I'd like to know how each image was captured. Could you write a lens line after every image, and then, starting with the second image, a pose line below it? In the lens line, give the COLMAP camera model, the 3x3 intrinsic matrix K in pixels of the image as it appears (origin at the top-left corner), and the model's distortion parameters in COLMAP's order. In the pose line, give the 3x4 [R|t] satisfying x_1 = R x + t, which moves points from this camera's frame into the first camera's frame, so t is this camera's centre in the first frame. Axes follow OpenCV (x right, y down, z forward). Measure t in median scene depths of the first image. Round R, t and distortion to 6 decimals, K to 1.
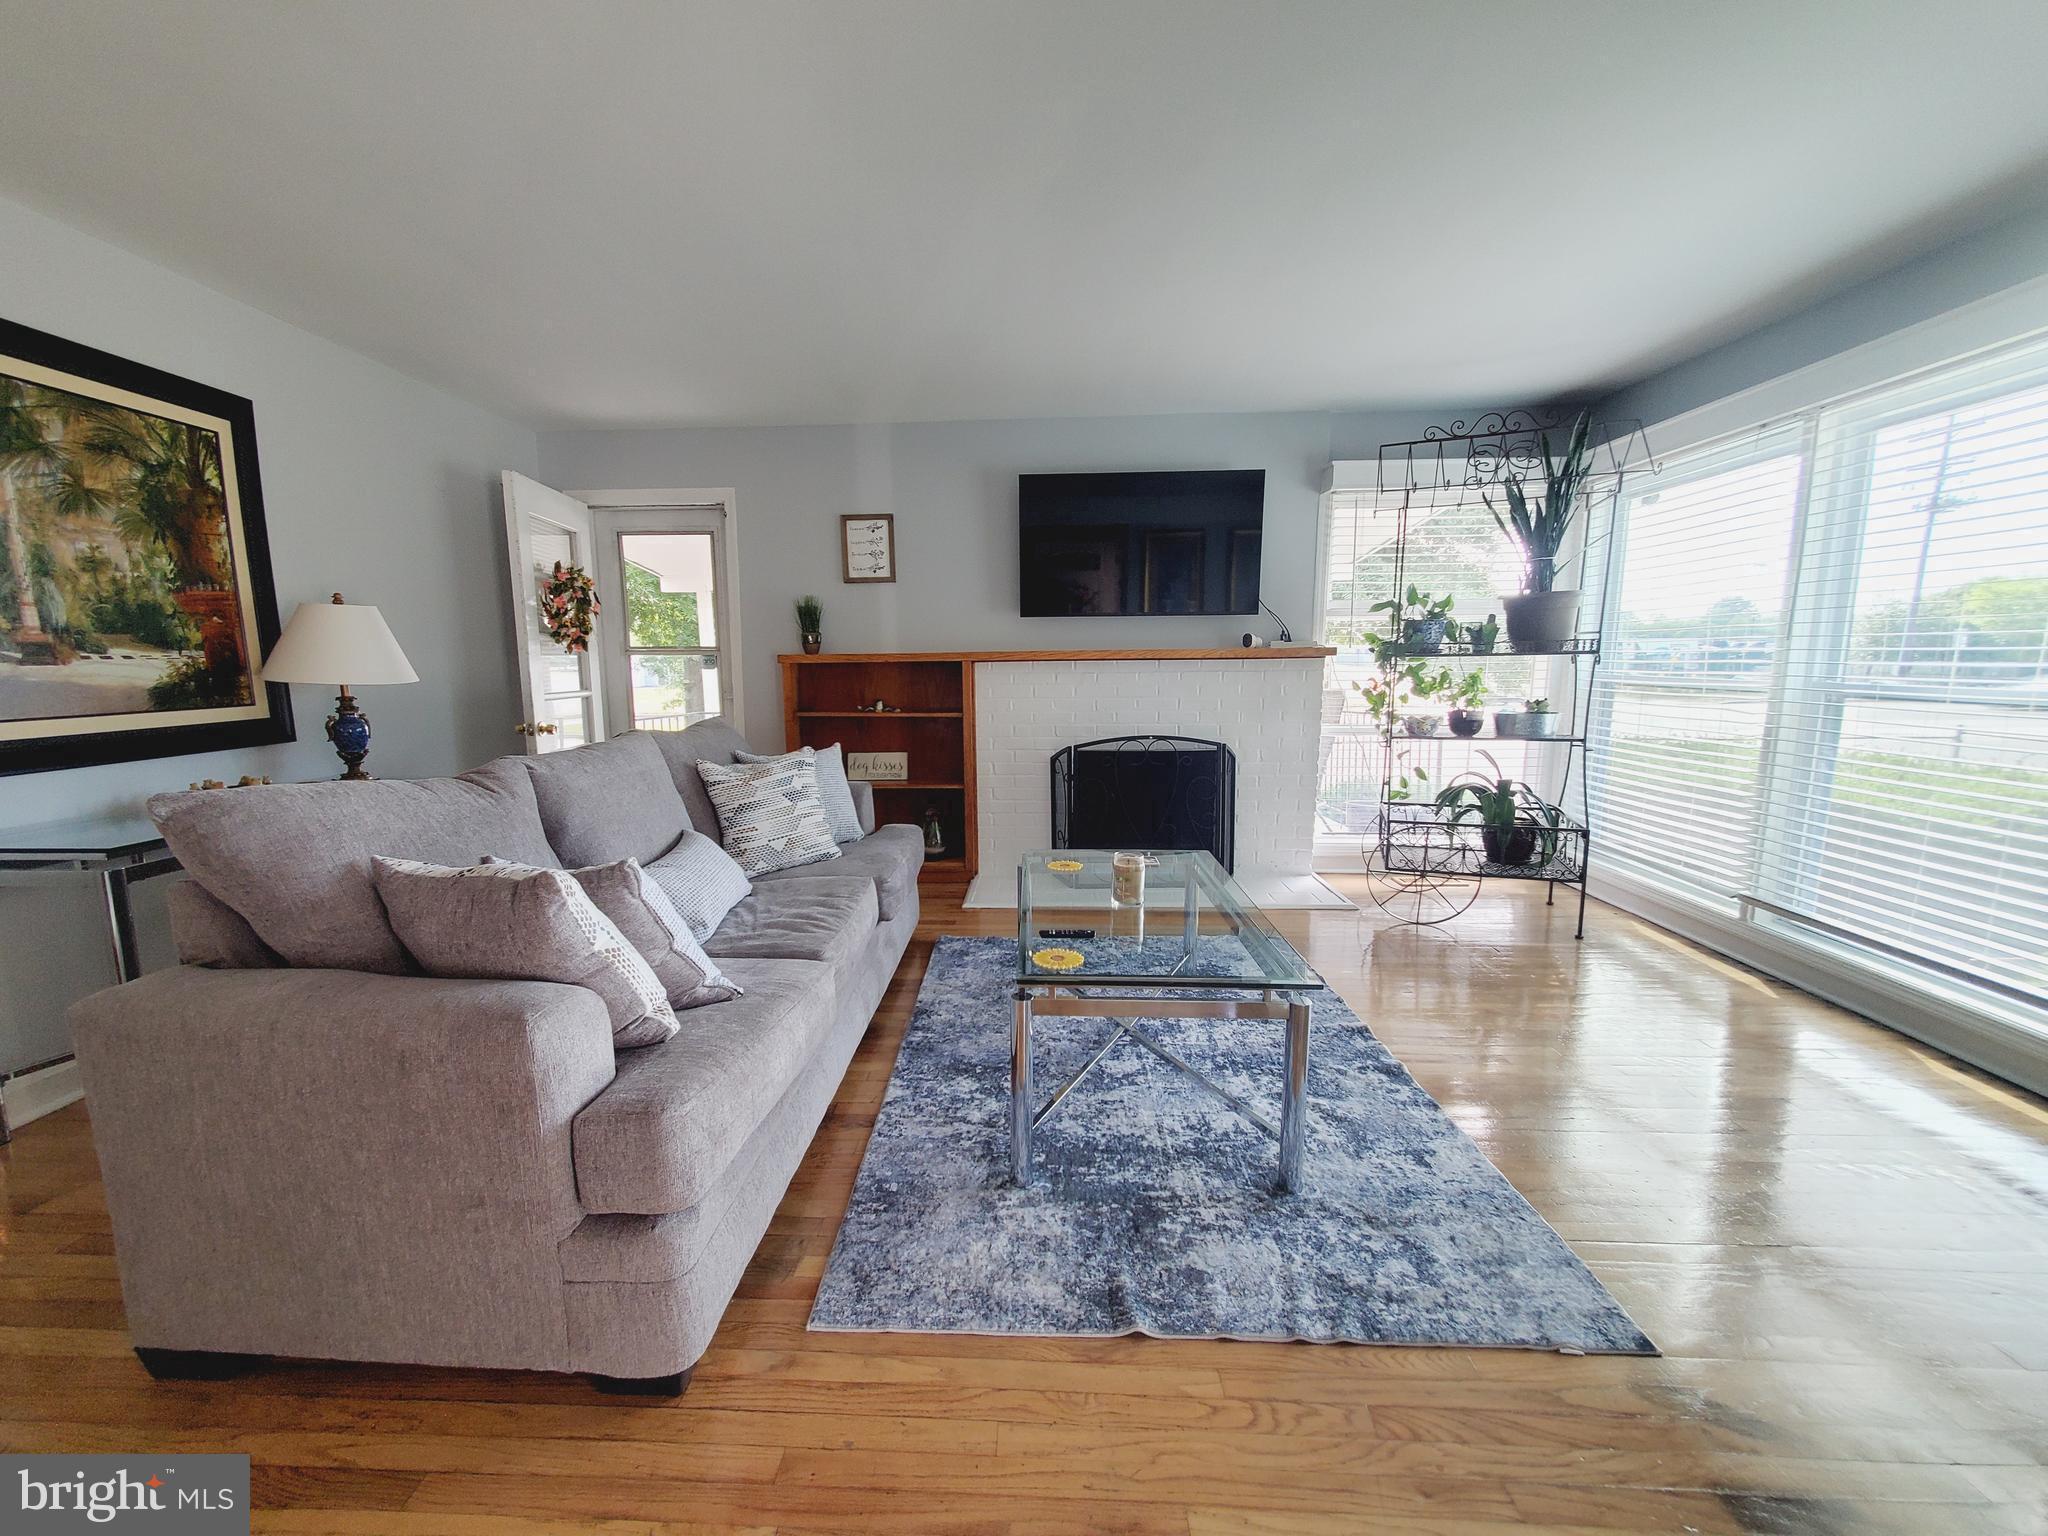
lens RADIAL K [[811.2, 0, 1004.4], [0, 811.2, 773.4], [0, 0, 1]] dist [0.006256, -0.002740]
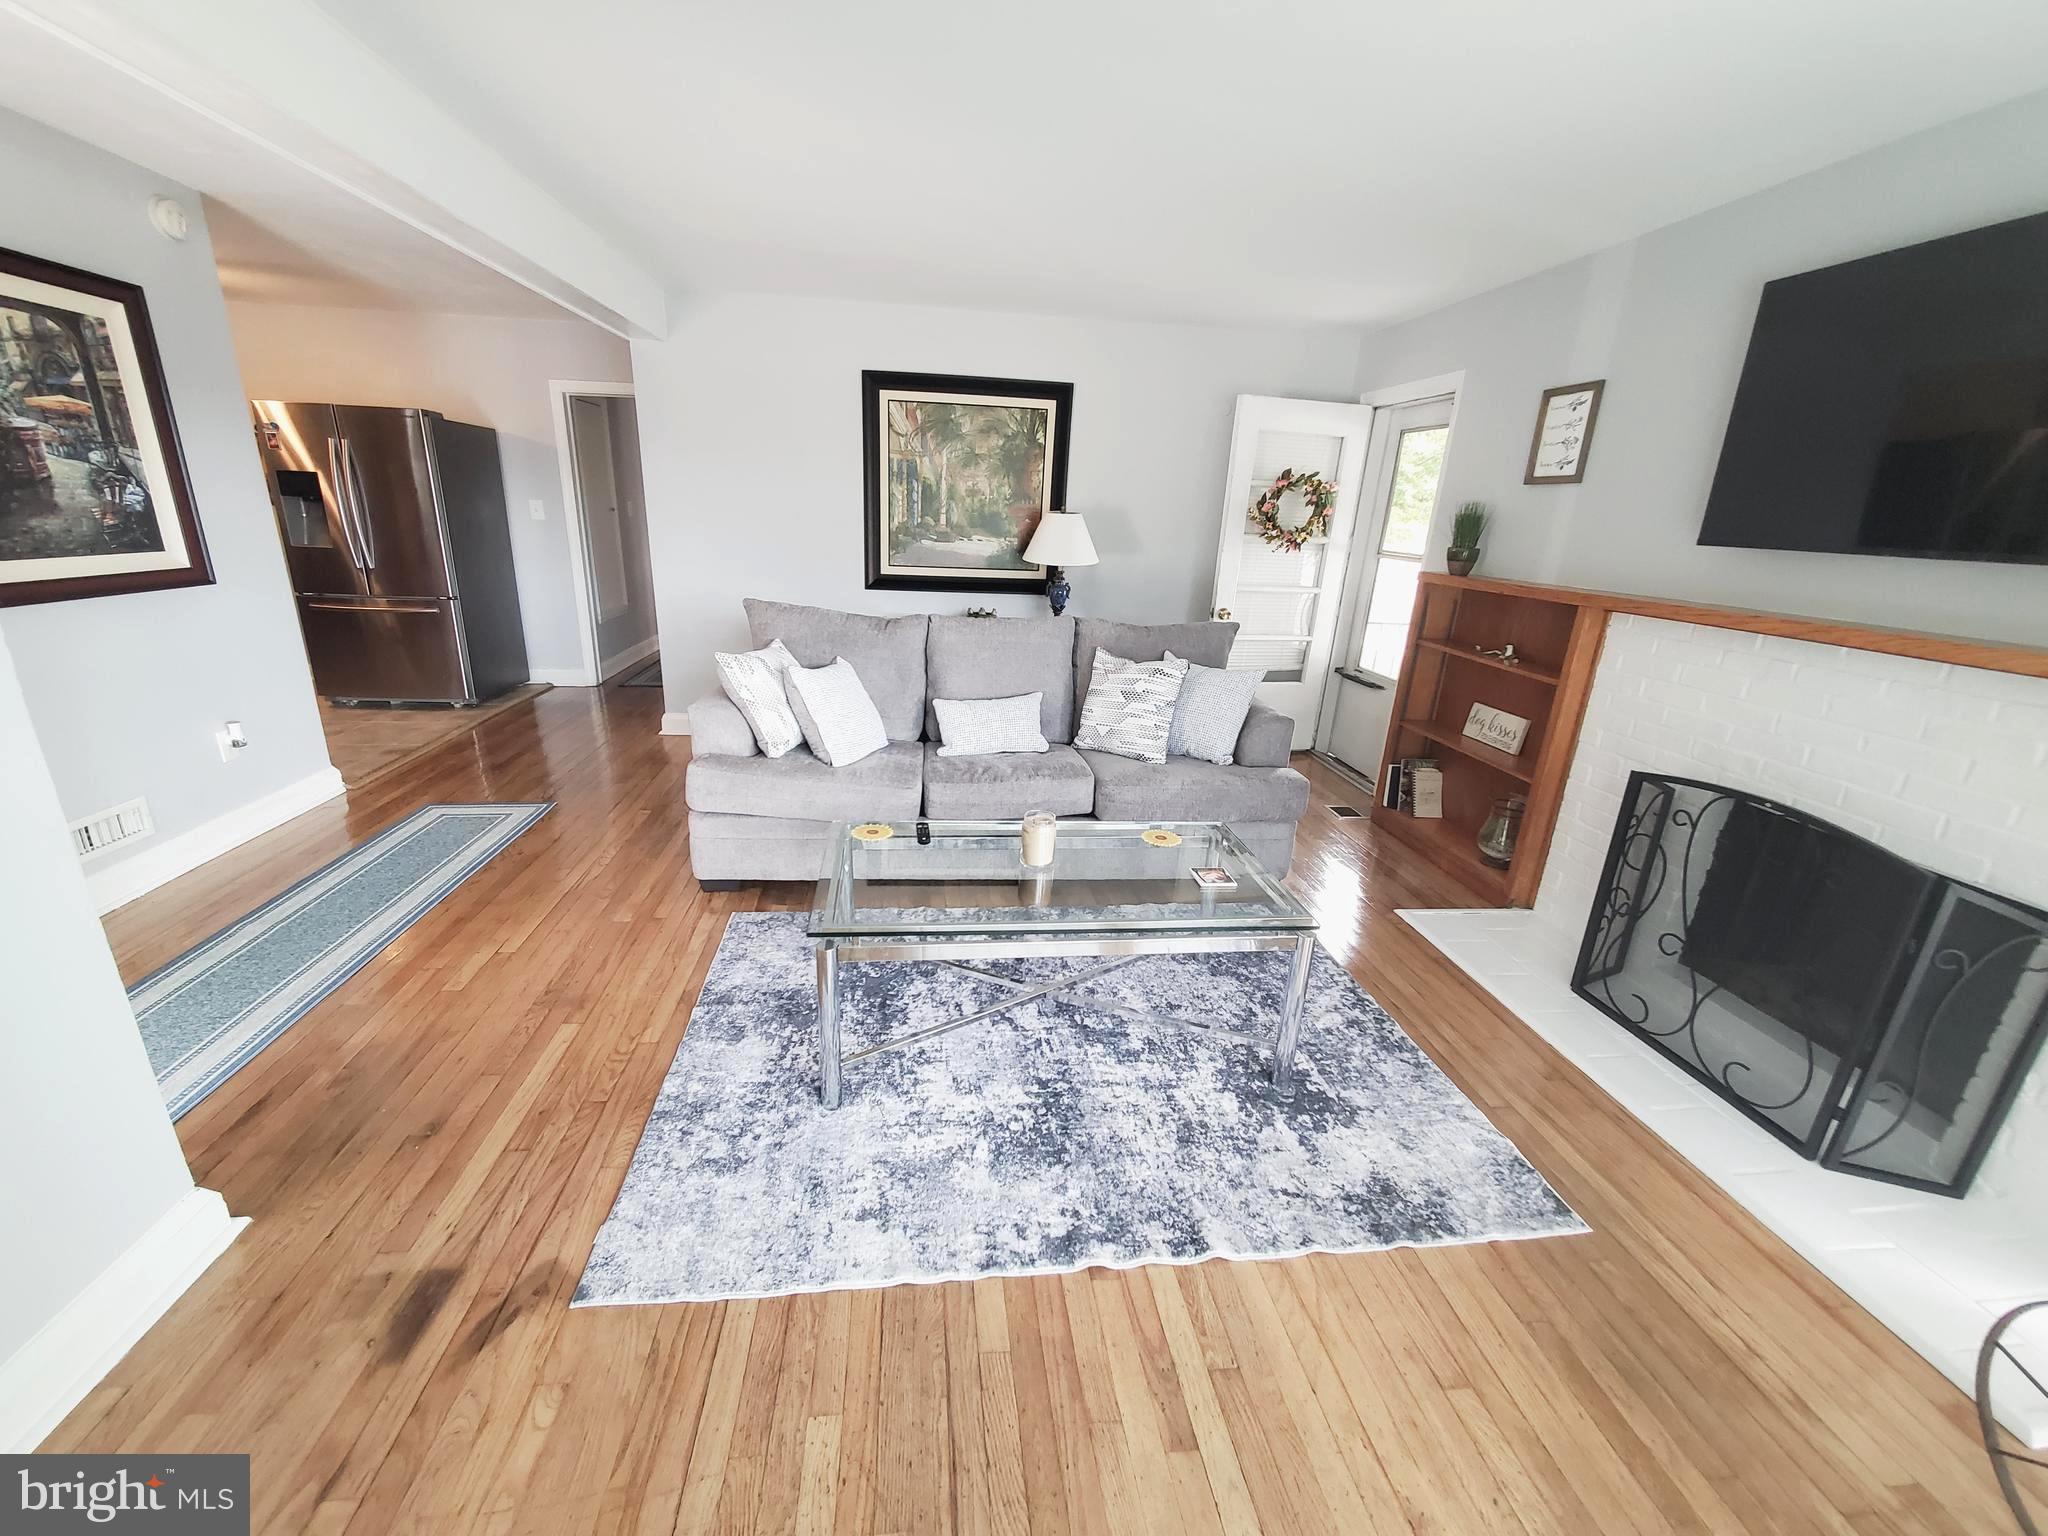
lens RADIAL K [[811.3, 0, 1002.5], [0, 811.3, 774.7], [0, 0, 1]] dist [0.004154, -0.000301]
pose [[0.149273, 0.326507, -0.933333, 0.930507], [-0.186915, 0.936208, 0.297619, -0.198999], [0.970969, 0.130028, 0.200779, 0.701443]]
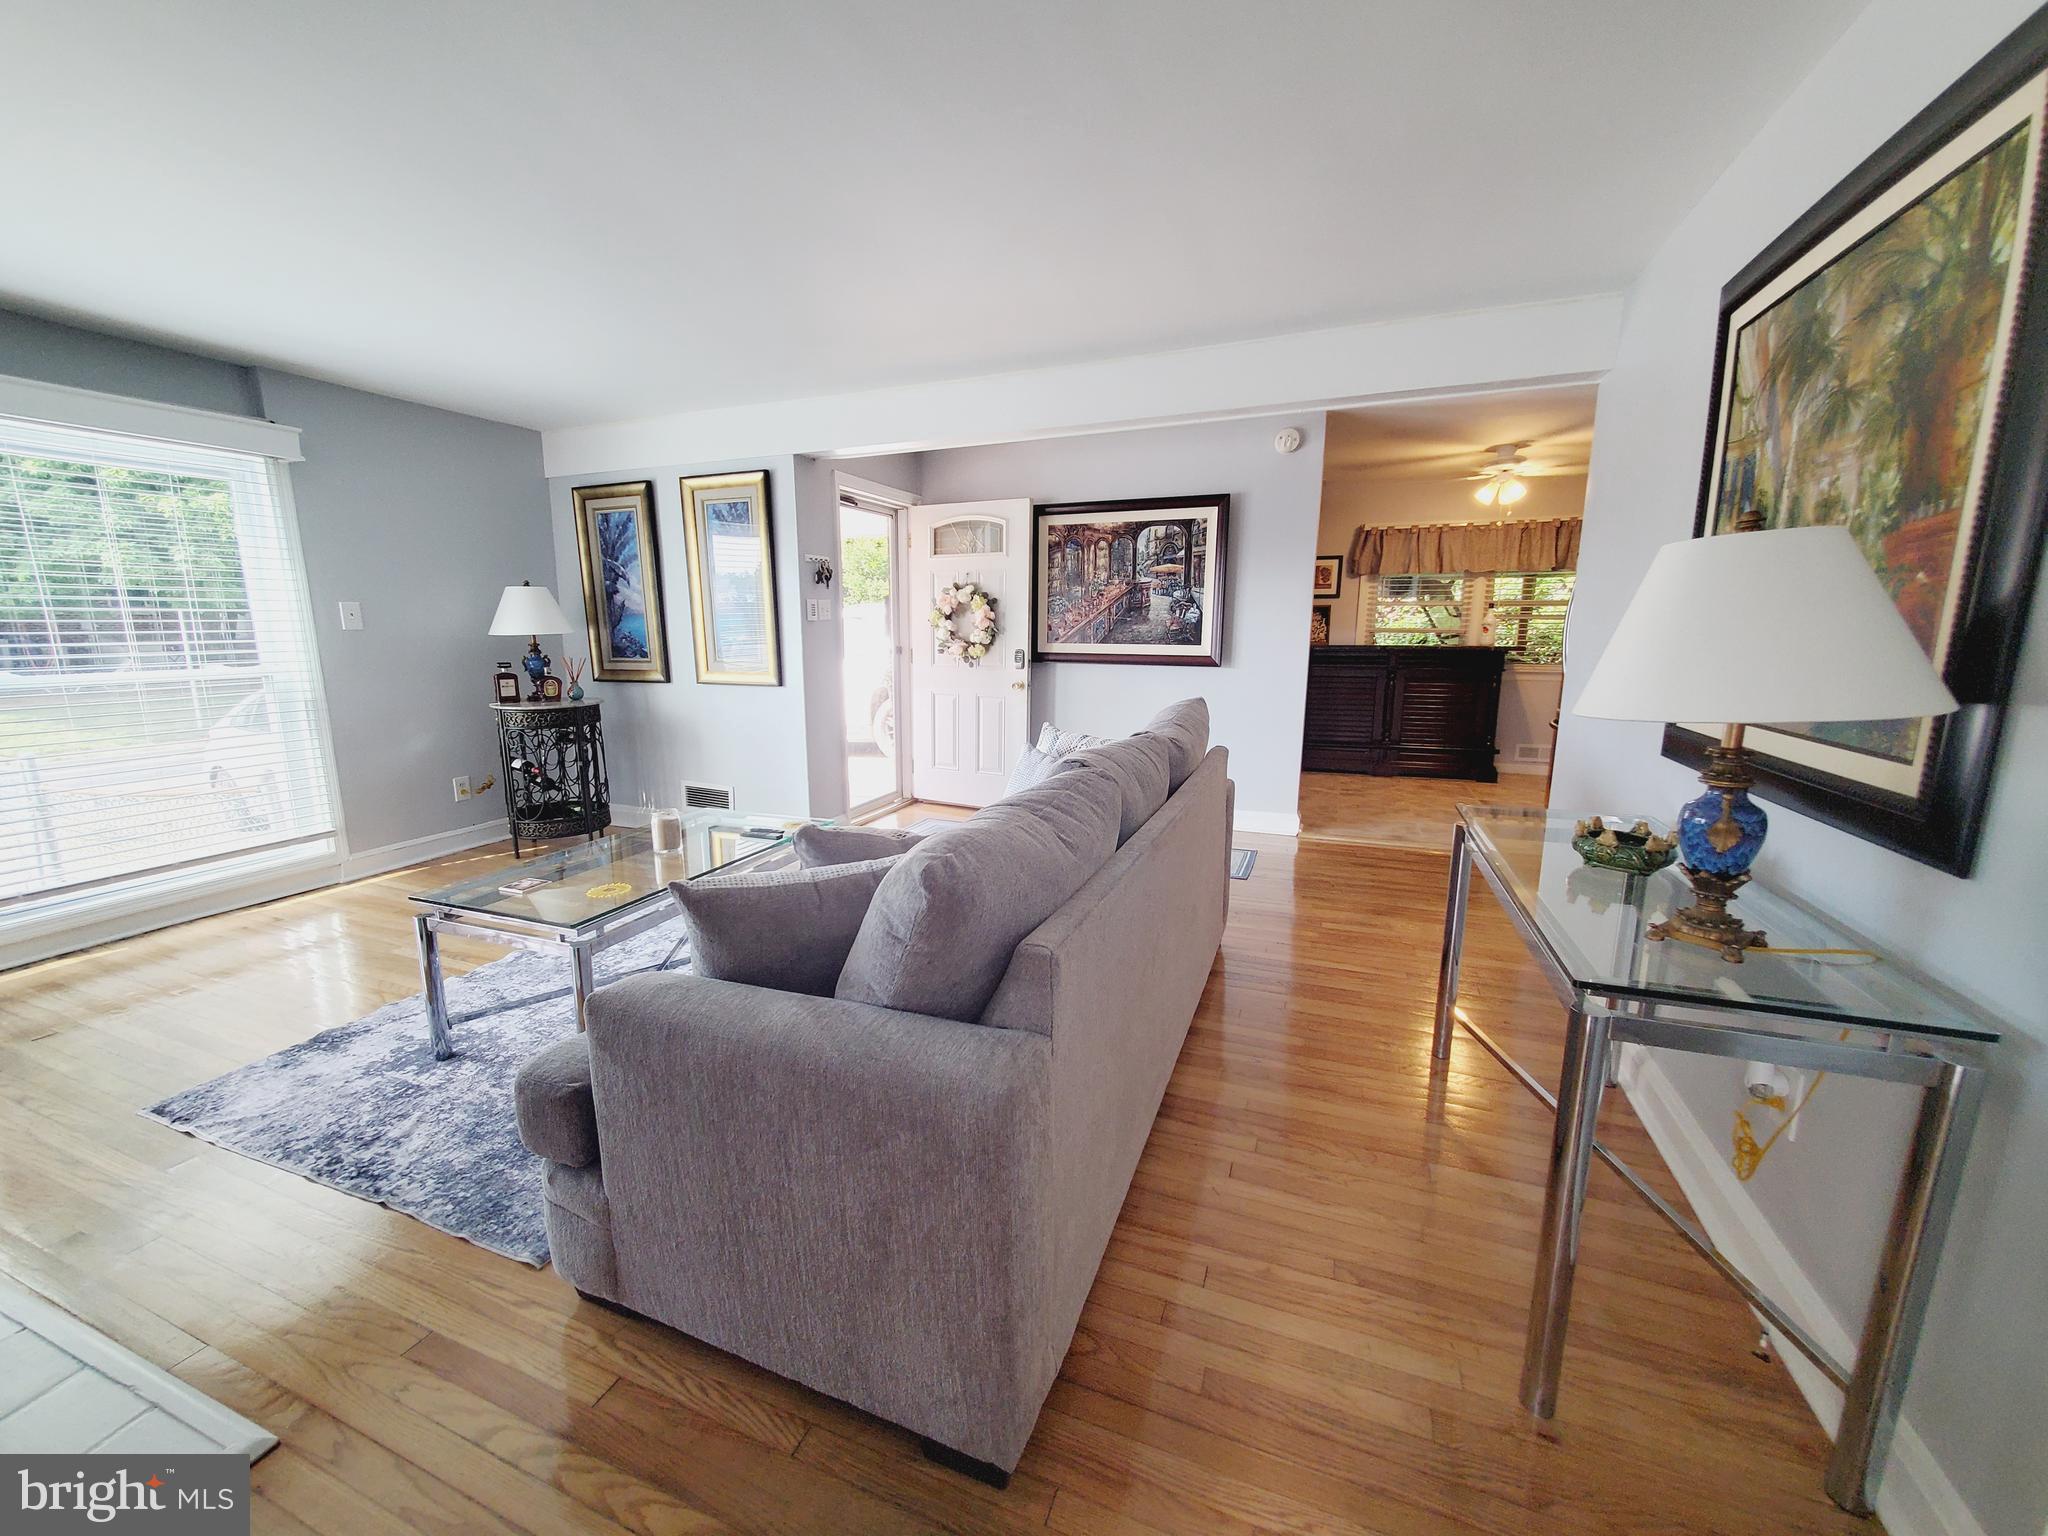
lens RADIAL K [[811.3, 0, 1002.5], [0, 811.3, 774.7], [0, 0, 1]] dist [0.004154, -0.000301]
pose [[-0.941205, -0.050628, 0.334022, -0.667793], [0.060756, 0.947222, 0.314769, -0.279395], [-0.332329, 0.316556, -0.888454, 1.741553]]
